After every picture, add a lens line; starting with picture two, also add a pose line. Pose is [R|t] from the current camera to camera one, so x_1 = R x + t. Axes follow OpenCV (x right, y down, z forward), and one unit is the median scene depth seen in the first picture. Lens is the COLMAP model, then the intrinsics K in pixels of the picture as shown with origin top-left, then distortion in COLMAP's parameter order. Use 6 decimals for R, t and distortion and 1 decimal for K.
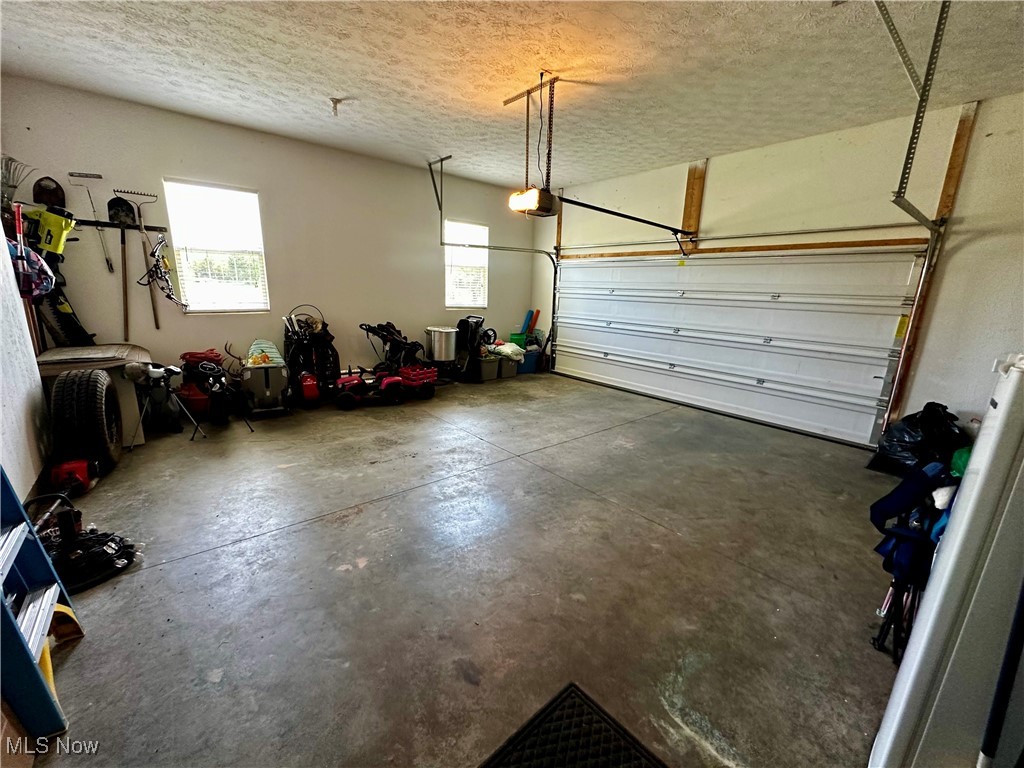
lens RADIAL K [[408.6, 0, 509.4], [0, 408.6, 386.4], [0, 0, 1]] dist [-0.000933, 0.000142]
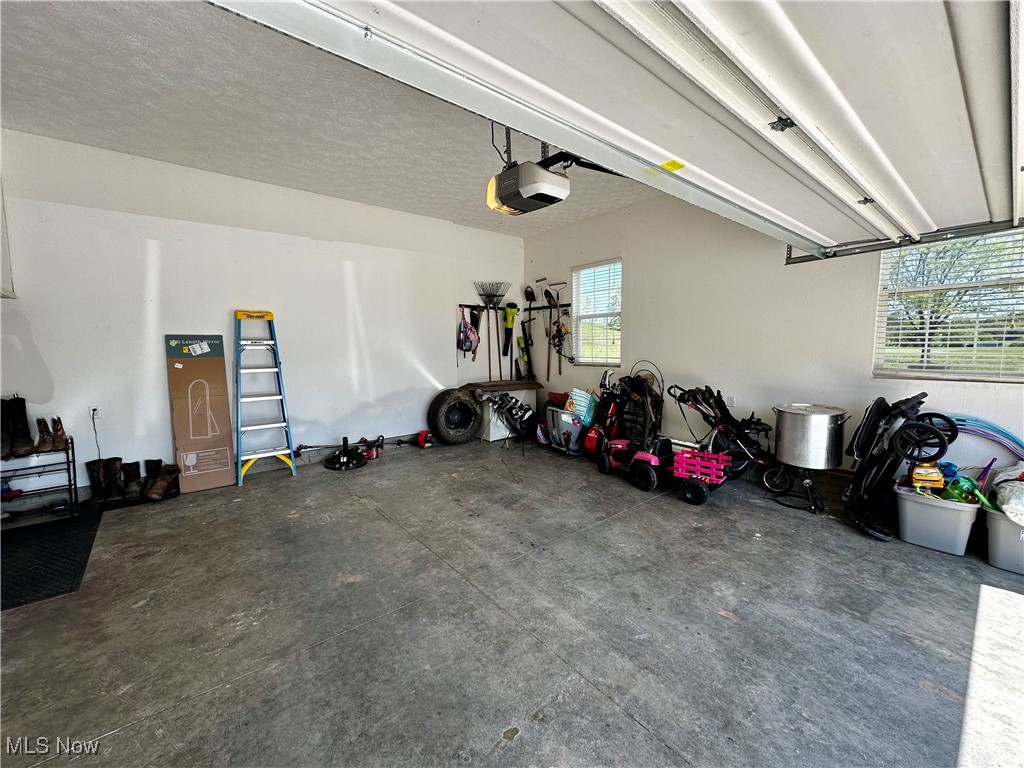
lens RADIAL K [[408.6, 0, 509.4], [0, 408.6, 386.4], [0, 0, 1]] dist [-0.000933, 0.000142]
pose [[-0.021296, 0.071063, -0.997244, 0.601413], [-0.229881, 0.970397, 0.074059, -0.180727], [0.972986, 0.230824, -0.004330, 0.920706]]
